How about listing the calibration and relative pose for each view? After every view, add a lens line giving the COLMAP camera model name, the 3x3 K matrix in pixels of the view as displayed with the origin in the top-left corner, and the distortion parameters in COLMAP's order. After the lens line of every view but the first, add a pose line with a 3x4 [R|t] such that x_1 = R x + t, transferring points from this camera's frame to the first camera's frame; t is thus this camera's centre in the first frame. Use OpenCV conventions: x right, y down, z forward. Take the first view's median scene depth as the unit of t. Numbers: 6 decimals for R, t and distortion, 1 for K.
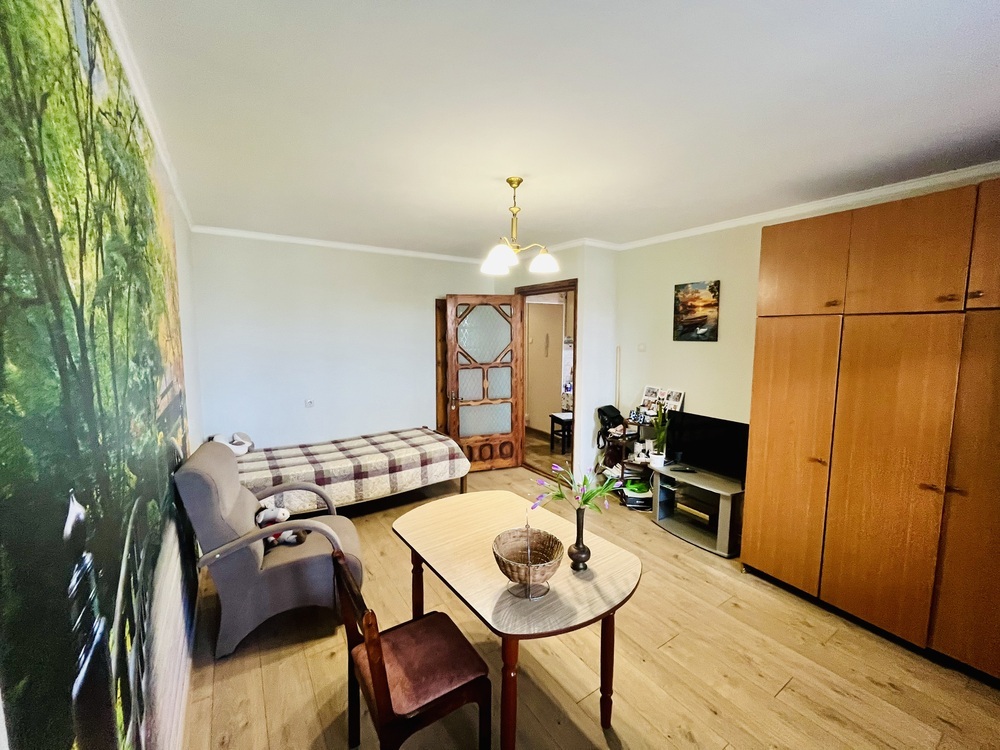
lens RADIAL K [[406.2, 0, 497.4], [0, 406.2, 374.5], [0, 0, 1]] dist [-0.010392, 0.000304]
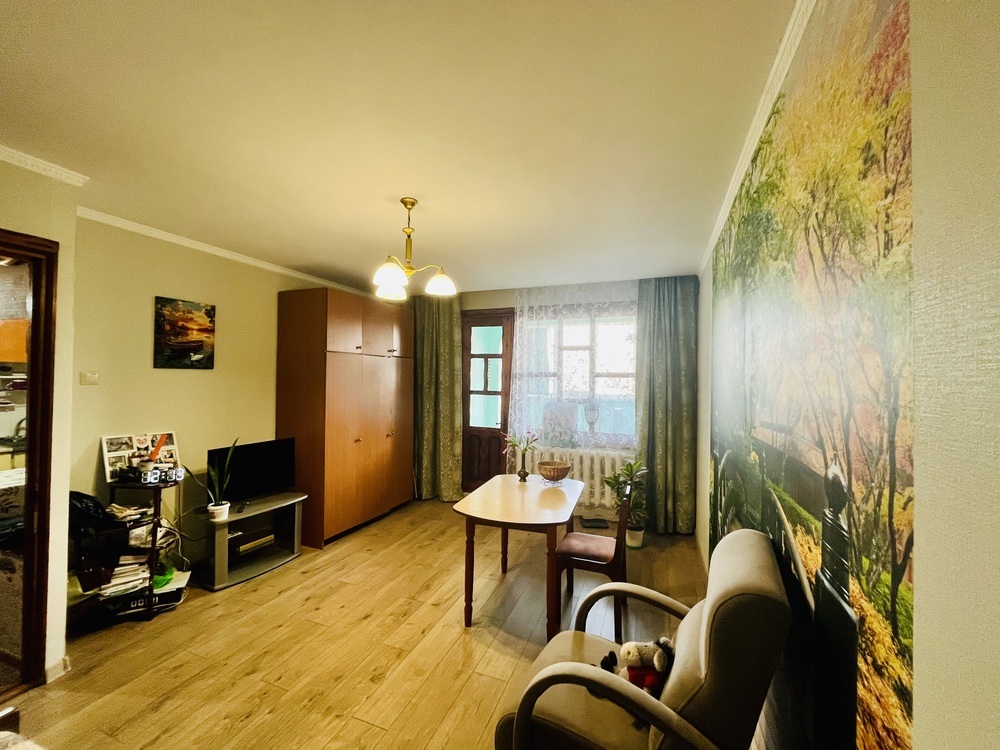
lens RADIAL K [[406.2, 0, 497.4], [0, 406.2, 374.1], [0, 0, 1]] dist [-0.010392, 0.000304]
pose [[-0.579711, 0.003711, 0.814814, -0.605046], [0.075119, 0.995974, 0.048908, -0.065374], [-0.811352, 0.089561, -0.577656, 0.991243]]
